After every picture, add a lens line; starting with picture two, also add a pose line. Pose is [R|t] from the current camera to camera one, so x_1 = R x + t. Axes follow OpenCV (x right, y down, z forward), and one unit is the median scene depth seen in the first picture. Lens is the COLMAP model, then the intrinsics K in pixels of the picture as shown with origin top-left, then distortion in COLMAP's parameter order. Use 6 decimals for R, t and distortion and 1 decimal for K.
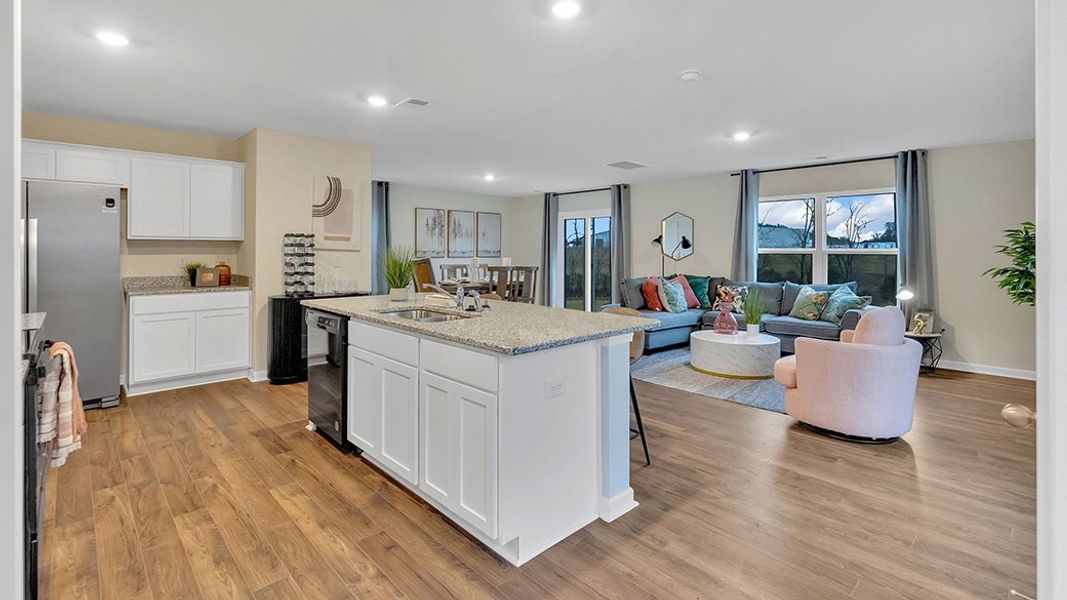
lens RADIAL K [[482.0, 0, 536.4], [0, 482.0, 248.3], [0, 0, 1]] dist [-0.000958, -0.000247]
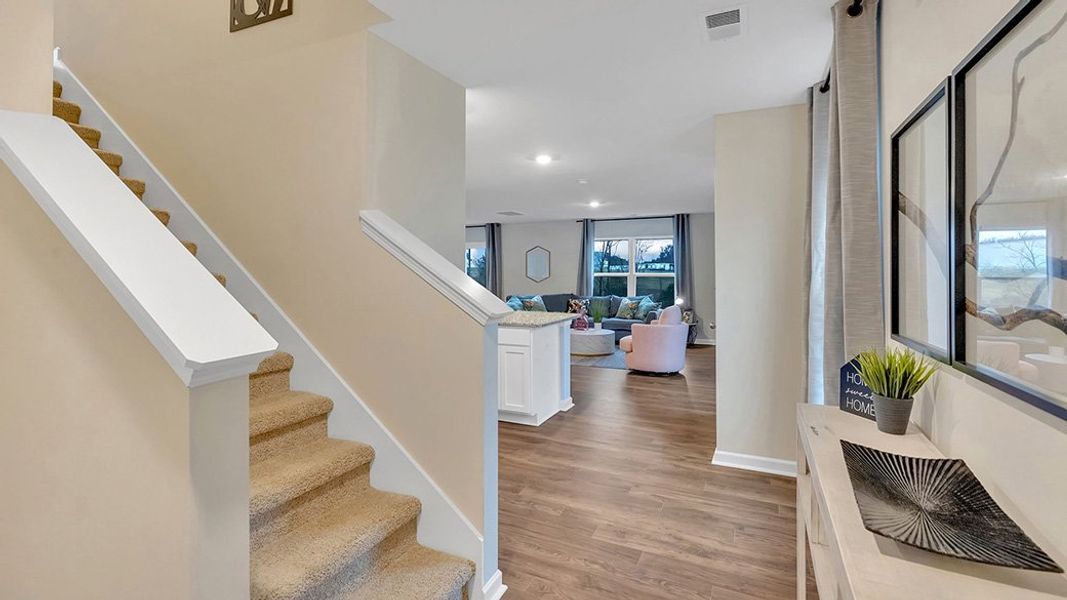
lens RADIAL K [[477.3, 0, 534.1], [0, 477.3, 268.0], [0, 0, 1]] dist [0.000077, -0.000041]
pose [[0.932571, -0.003723, 0.360968, -0.244150], [0.004484, 0.999989, -0.001270, -0.014421], [-0.360960, 0.002803, 0.932577, -0.295097]]
